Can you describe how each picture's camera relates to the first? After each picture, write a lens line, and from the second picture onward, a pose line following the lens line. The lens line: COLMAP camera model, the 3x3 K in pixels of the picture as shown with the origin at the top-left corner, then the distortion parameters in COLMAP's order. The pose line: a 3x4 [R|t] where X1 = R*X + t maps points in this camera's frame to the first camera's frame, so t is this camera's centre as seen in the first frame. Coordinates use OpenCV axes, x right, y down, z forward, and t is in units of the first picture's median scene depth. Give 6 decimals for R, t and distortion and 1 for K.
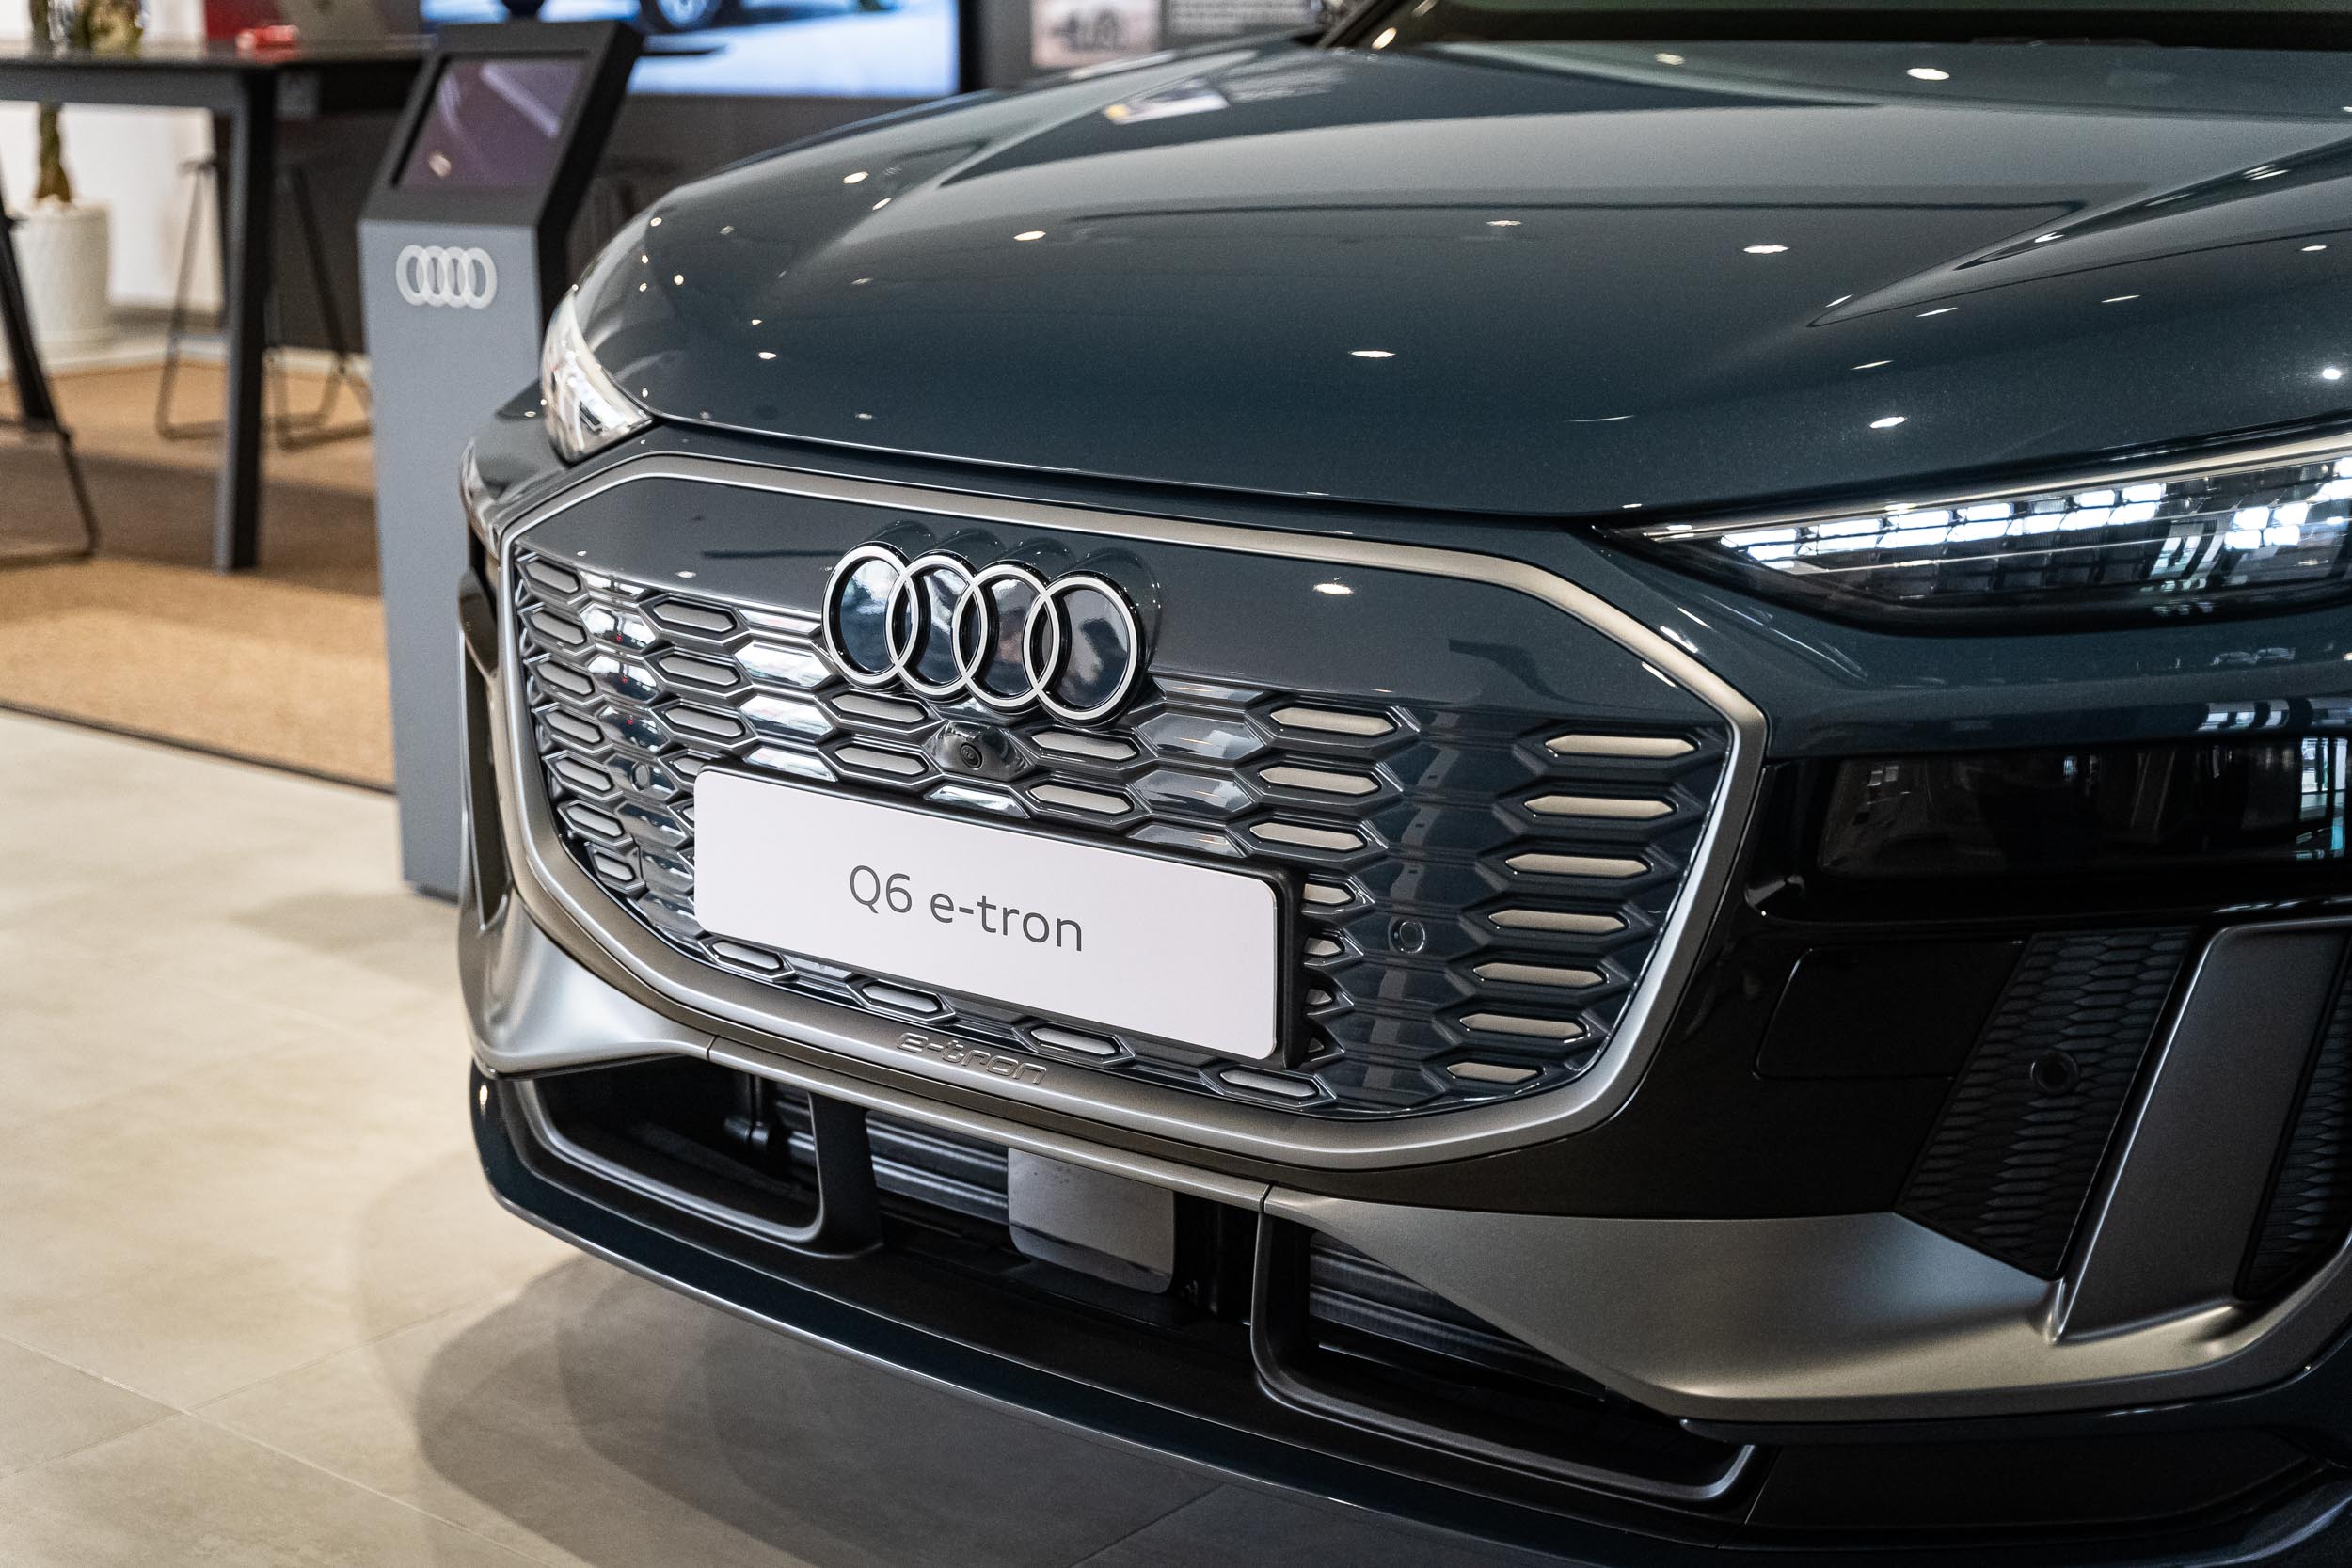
lens RADIAL K [[3510.8, 0, 1179.7], [0, 3510.8, 786.7], [0, 0, 1]] dist [0.005310, 0.000000]
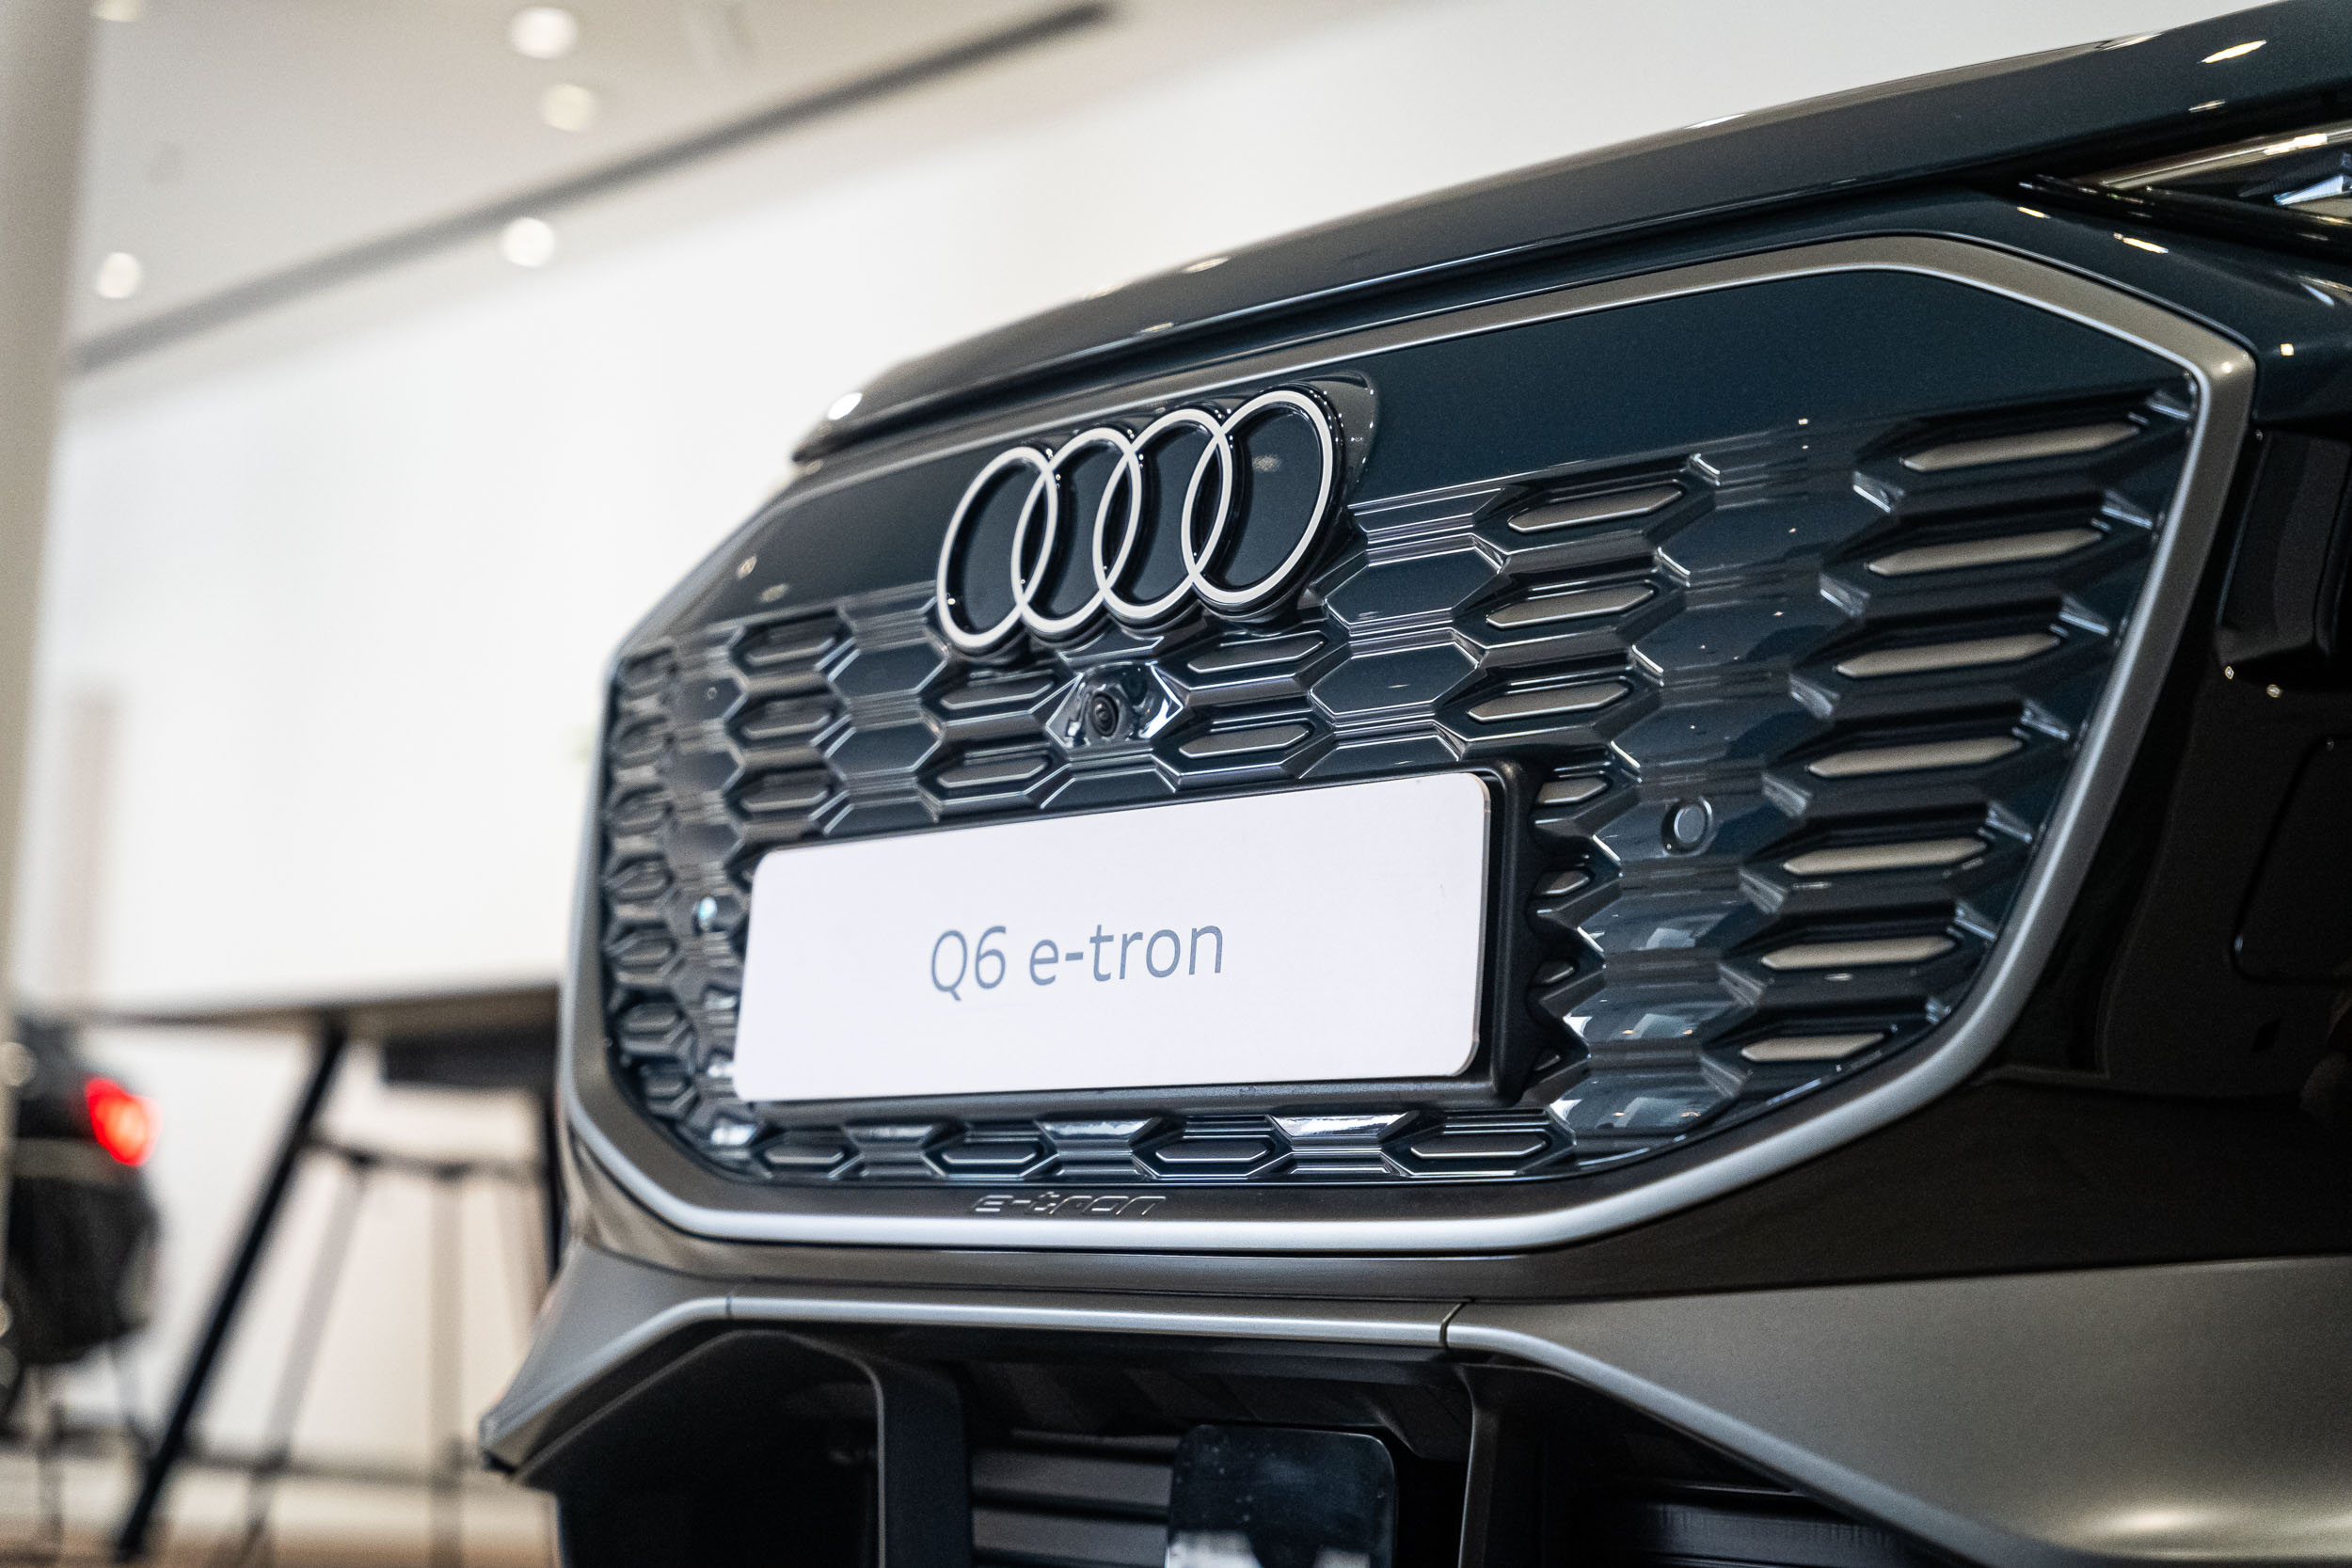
lens RADIAL K [[4979.6, 0, 1177.0], [0, 4979.6, 784.7], [0, 0, 1]] dist [-0.061624, 0.000000]
pose [[0.966924, 0.008044, -0.254937, 0.179358], [-0.092906, 0.941947, -0.322652, 0.287873], [0.237541, 0.335665, 0.911539, 0.200524]]
